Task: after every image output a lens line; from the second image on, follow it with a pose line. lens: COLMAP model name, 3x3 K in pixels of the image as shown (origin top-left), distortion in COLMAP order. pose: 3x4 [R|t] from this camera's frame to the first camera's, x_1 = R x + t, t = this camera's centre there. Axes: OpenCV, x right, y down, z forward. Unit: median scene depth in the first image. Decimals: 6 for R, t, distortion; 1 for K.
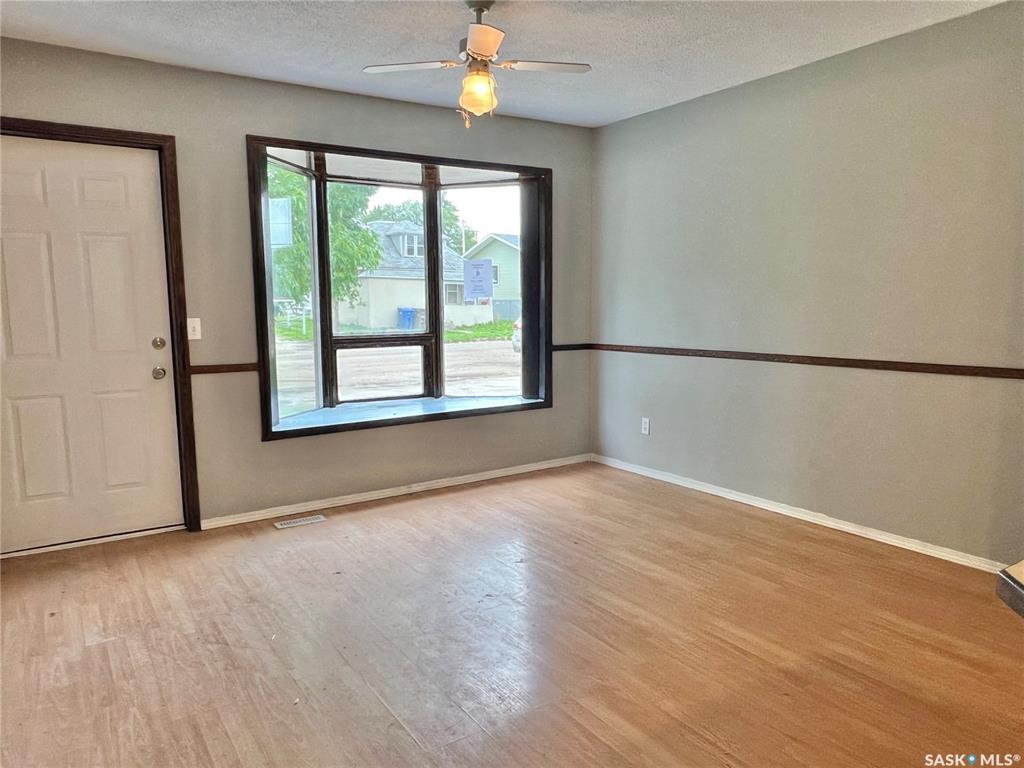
lens RADIAL K [[709.4, 0, 508.6], [0, 709.4, 389.4], [0, 0, 1]] dist [0.000654, -0.011246]
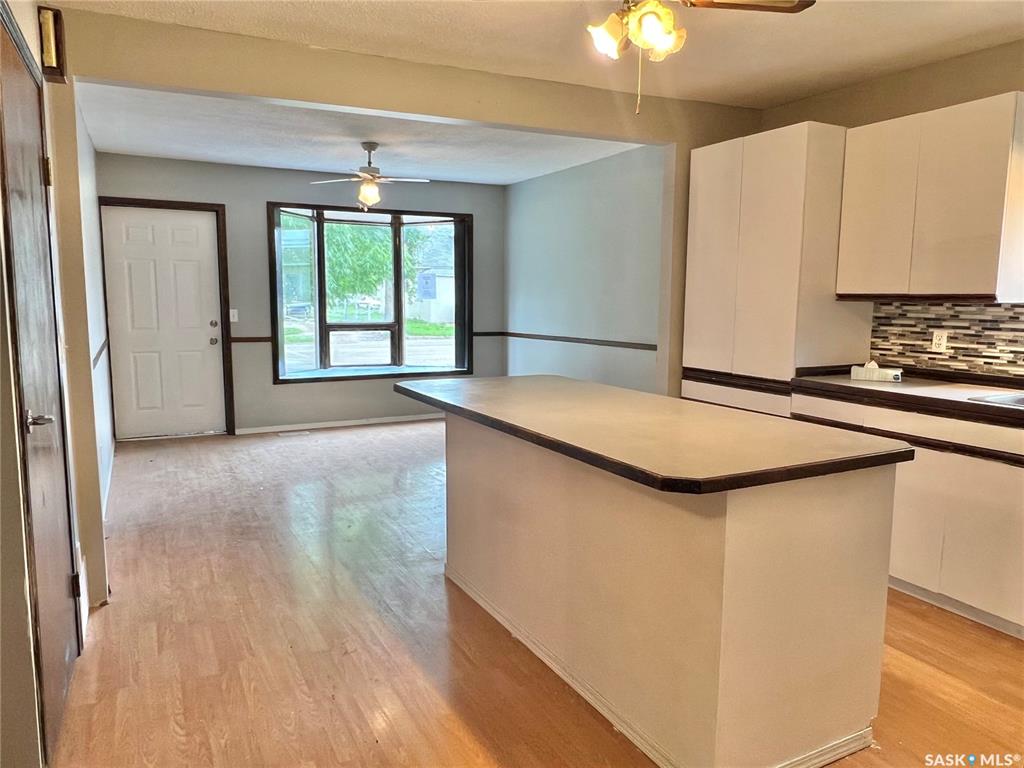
lens RADIAL K [[709.4, 0, 513.4], [0, 709.4, 388.4], [0, 0, 1]] dist [0.000654, -0.011246]
pose [[0.994617, 0.028977, -0.099484, 0.384662], [-0.028813, 0.999580, 0.003085, 0.062423], [0.099532, -0.000202, 0.995034, -0.606521]]
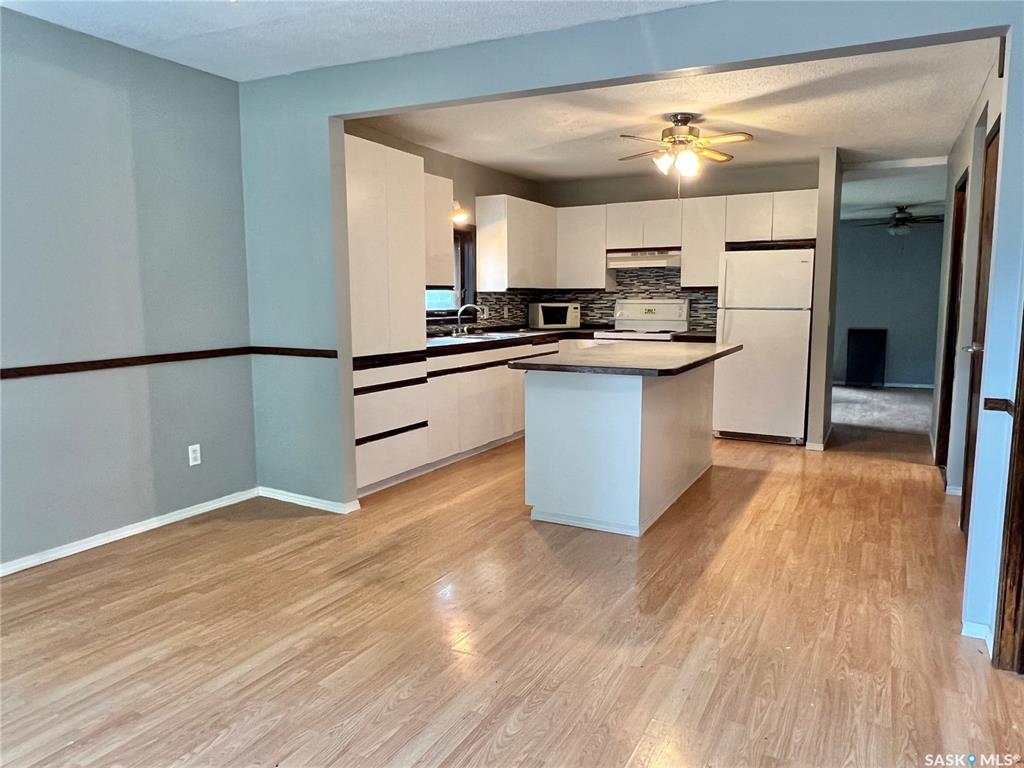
lens RADIAL K [[709.4, 0, 508.7], [0, 709.4, 383.9], [0, 0, 1]] dist [0.000654, -0.011246]
pose [[-0.477503, -0.097942, 0.873154, -0.459078], [0.117263, 0.977774, 0.173805, -0.085873], [-0.870770, 0.185381, -0.455405, 0.719912]]
